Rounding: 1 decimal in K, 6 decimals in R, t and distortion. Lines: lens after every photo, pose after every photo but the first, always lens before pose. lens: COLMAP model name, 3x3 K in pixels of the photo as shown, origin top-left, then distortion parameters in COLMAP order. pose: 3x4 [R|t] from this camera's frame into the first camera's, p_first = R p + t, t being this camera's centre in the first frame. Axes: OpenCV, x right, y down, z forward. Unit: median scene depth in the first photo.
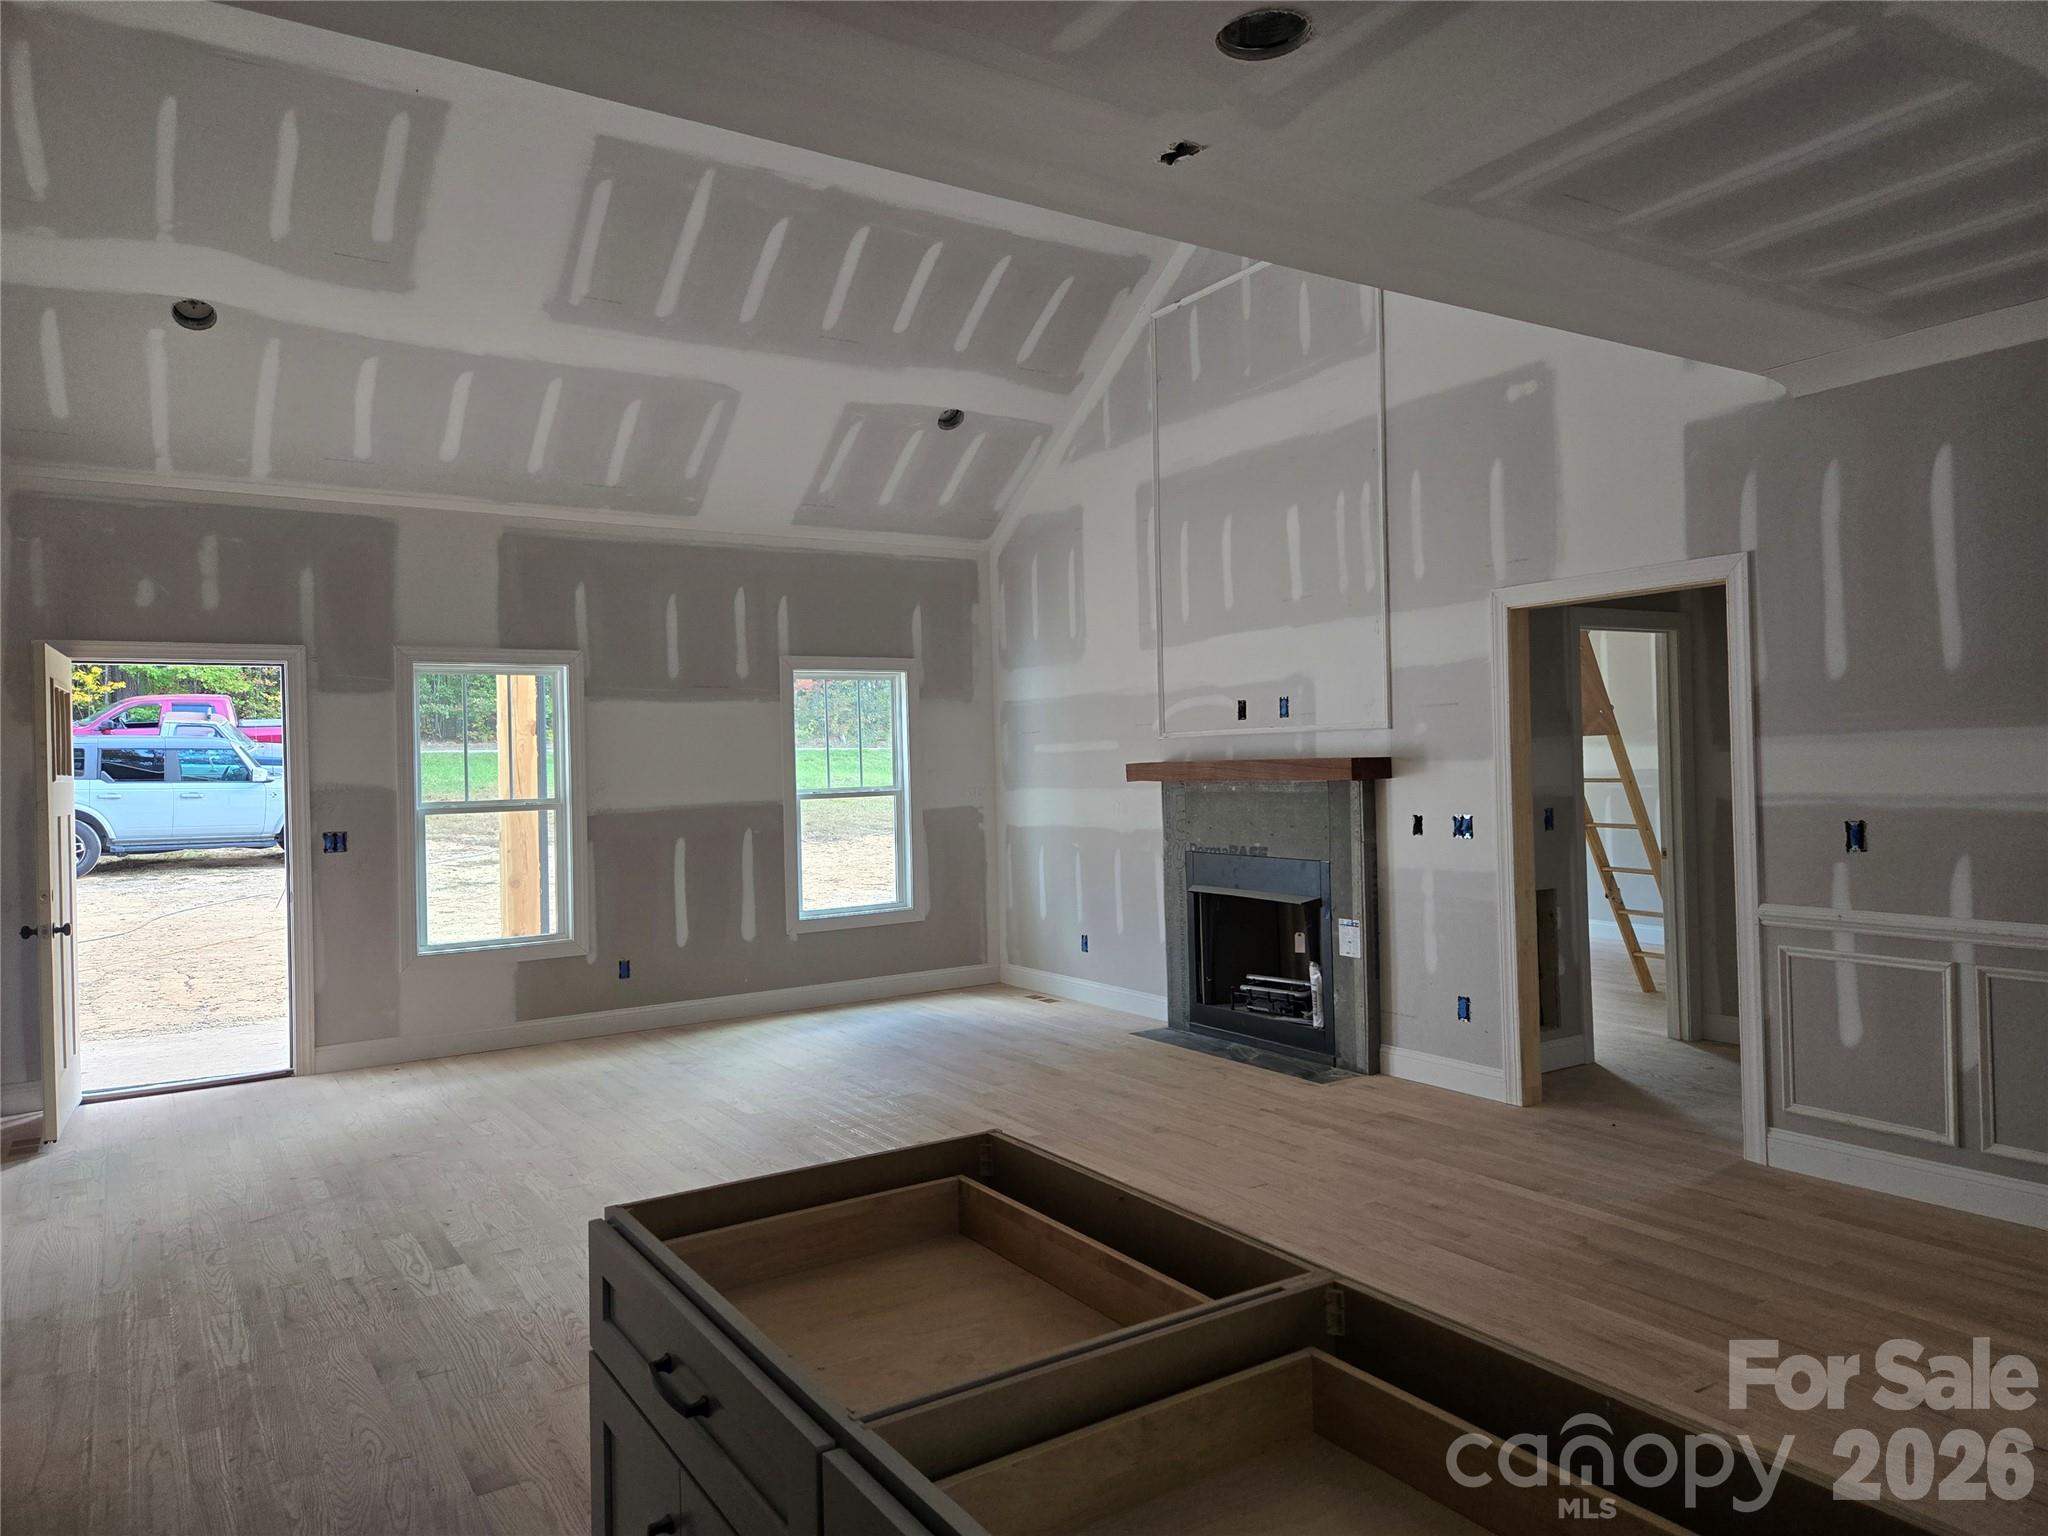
lens RADIAL K [[1366.4, 0, 1032.4], [0, 1366.4, 759.7], [0, 0, 1]] dist [0.074134, -0.057263]
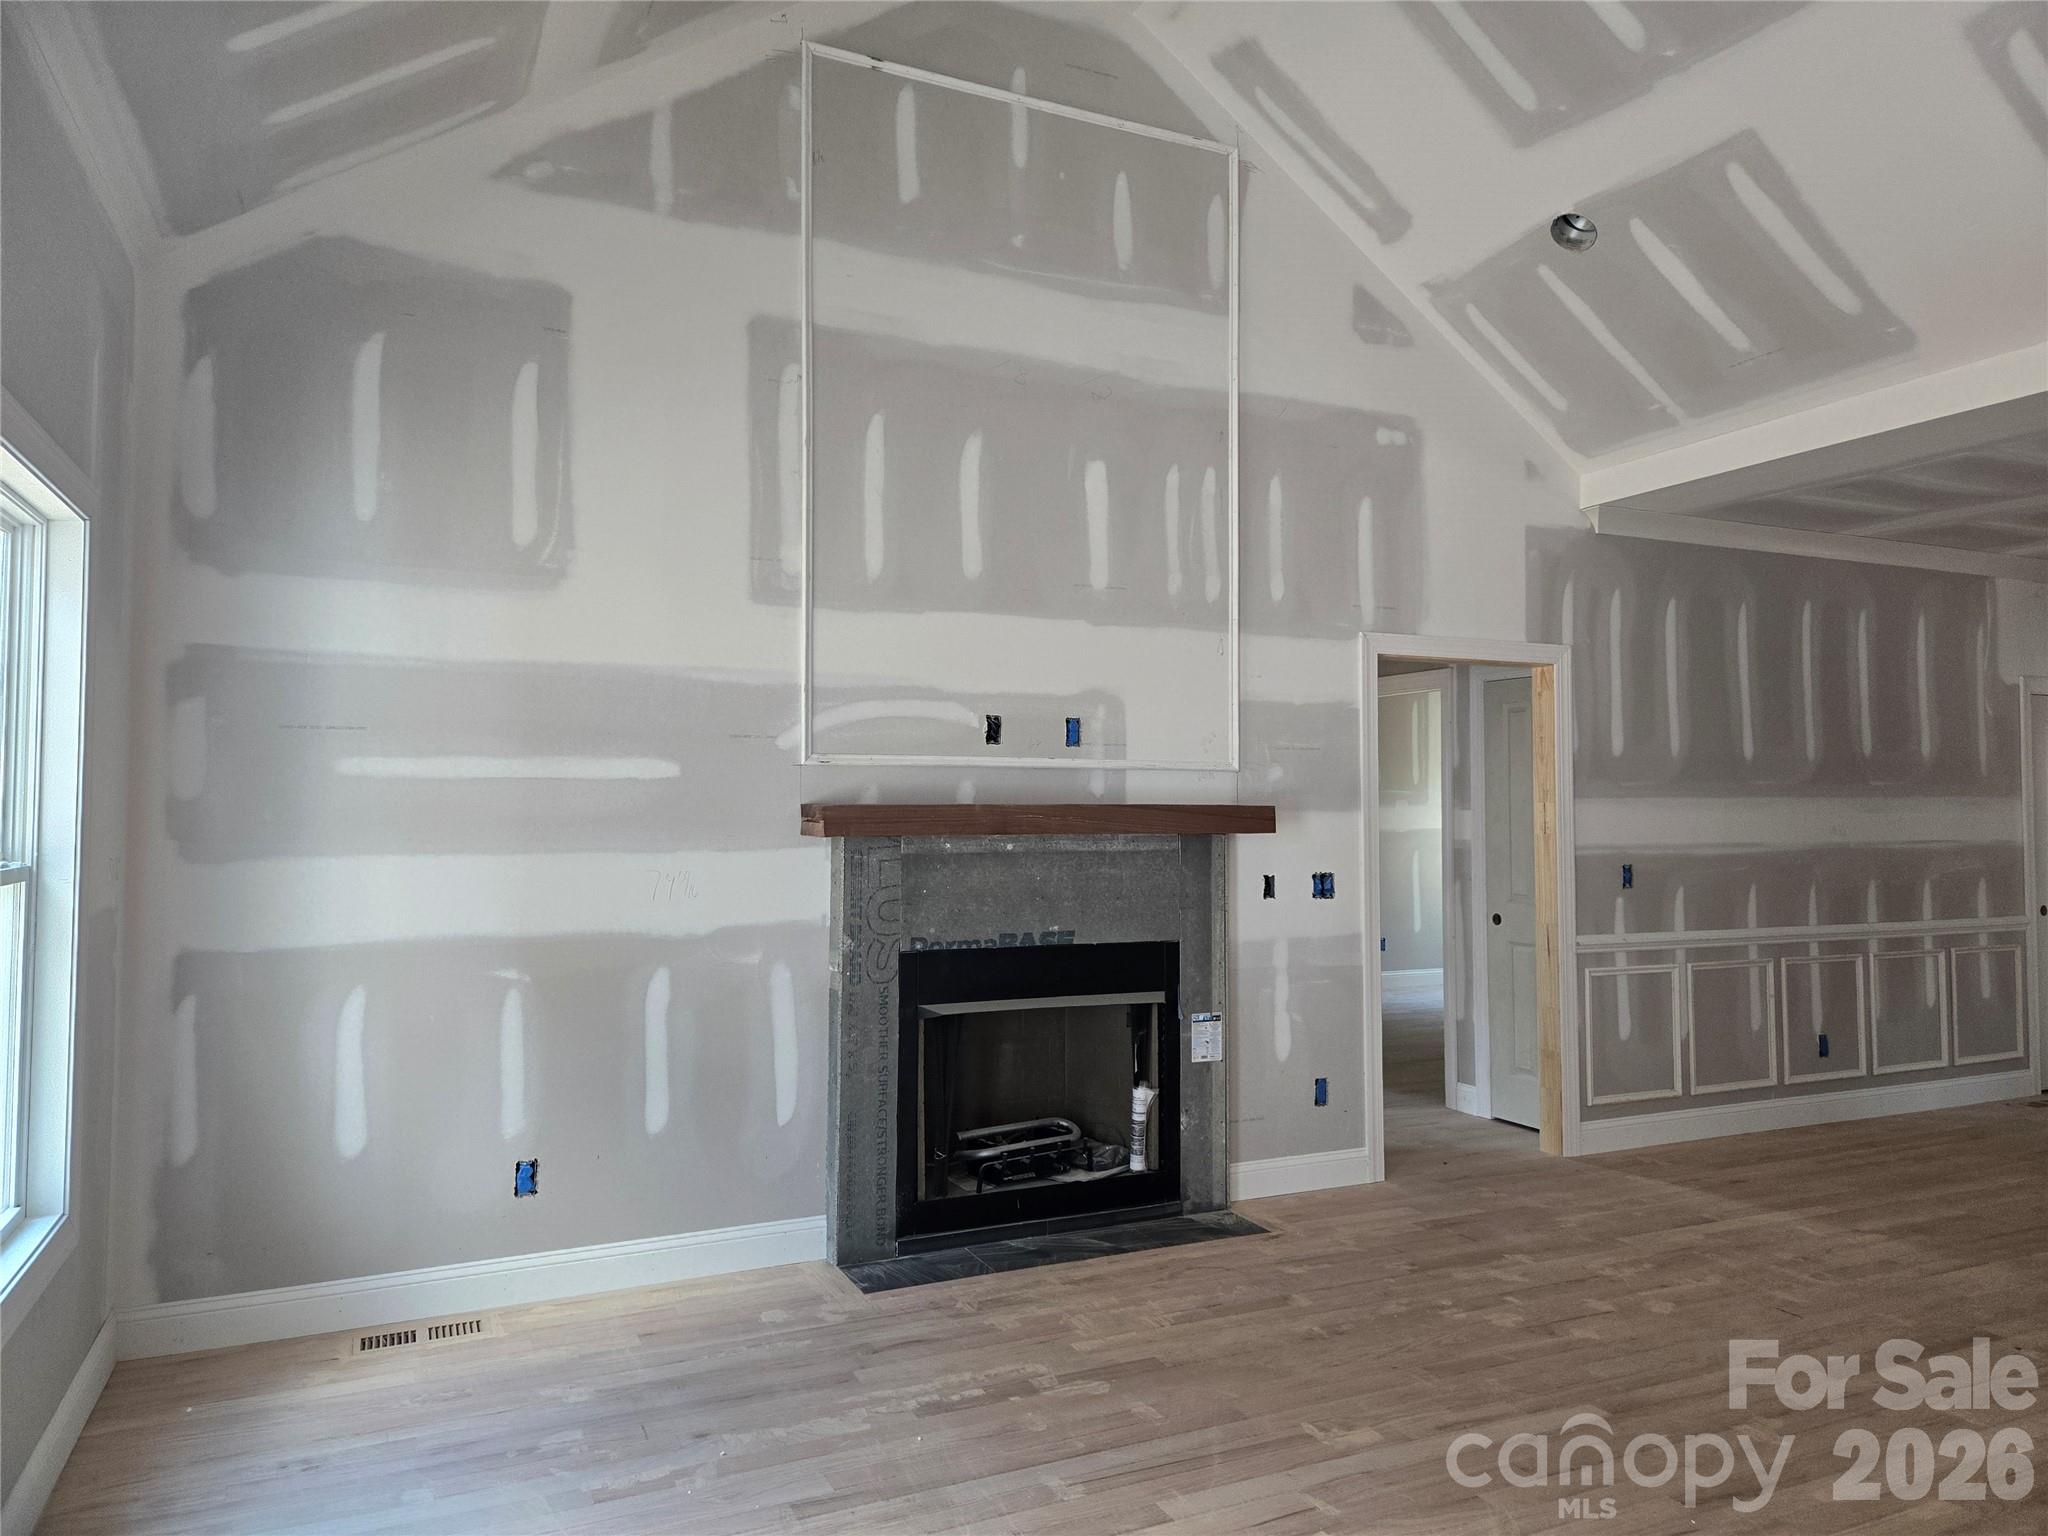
lens RADIAL K [[1366.4, 0, 1032.4], [0, 1366.4, 759.7], [0, 0, 1]] dist [0.074134, -0.057263]
pose [[0.132807, 0.065462, 0.988978, -0.563400], [-0.006718, 0.997853, -0.065147, 0.024347], [-0.991119, 0.002008, 0.132961, 0.997068]]
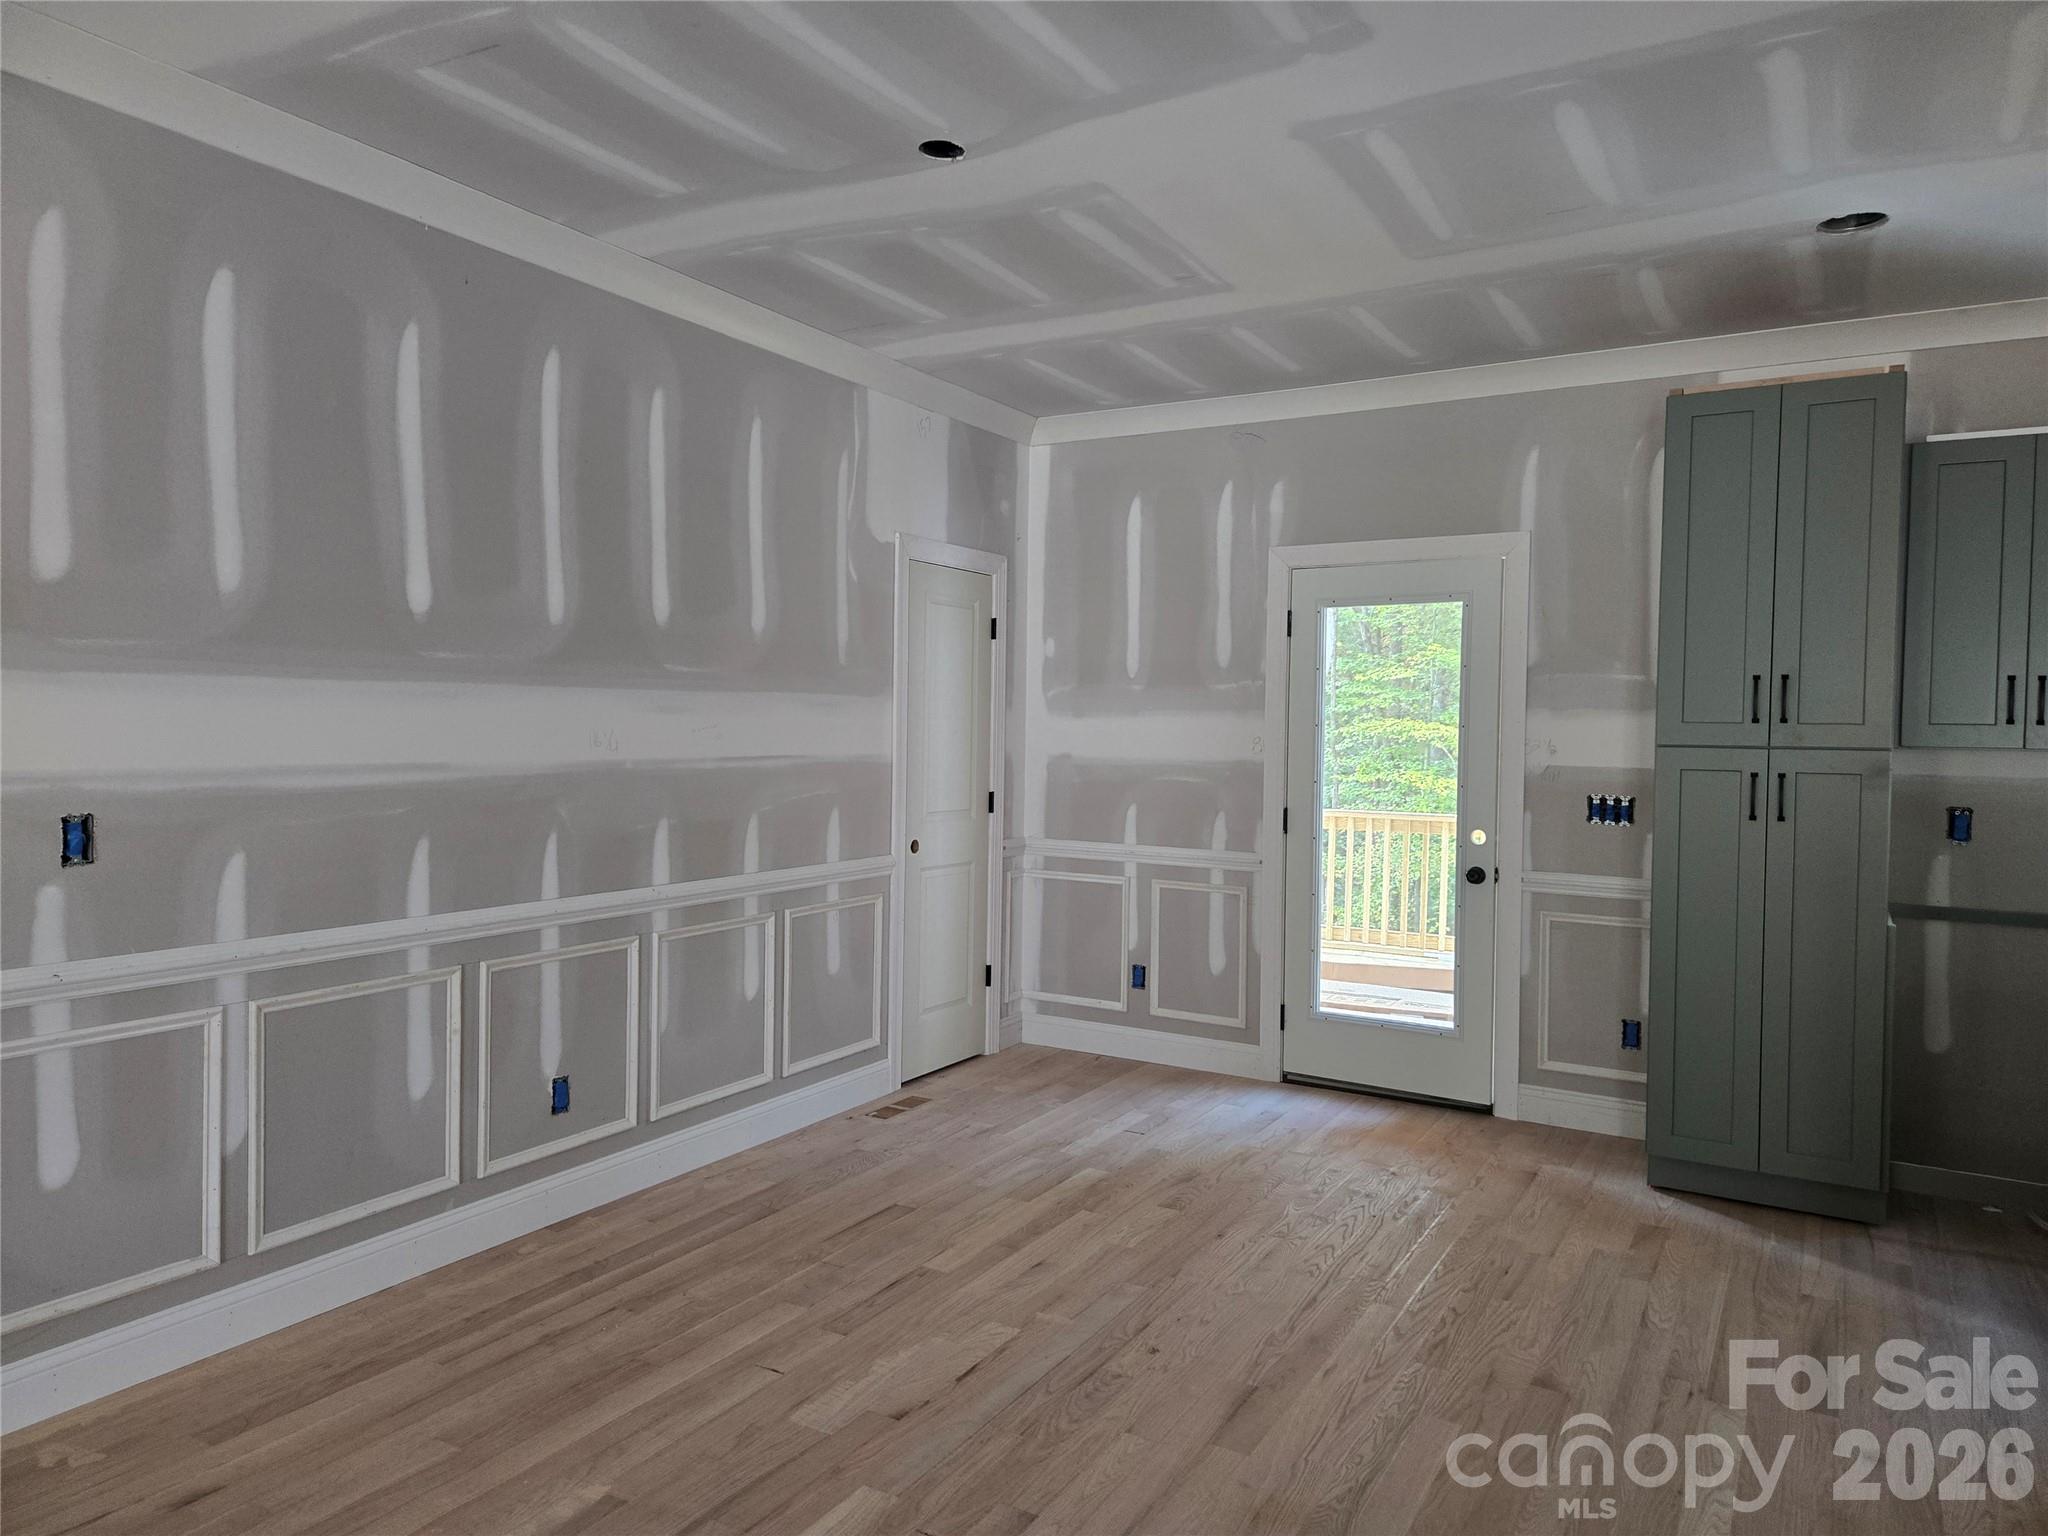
lens RADIAL K [[1366.4, 0, 1032.4], [0, 1366.4, 759.7], [0, 0, 1]] dist [0.074134, -0.057263]
pose [[-0.454127, -0.004160, 0.890927, -0.107620], [-0.005162, 0.999985, 0.002038, 0.011428], [-0.890922, -0.003673, -0.454142, 0.652514]]
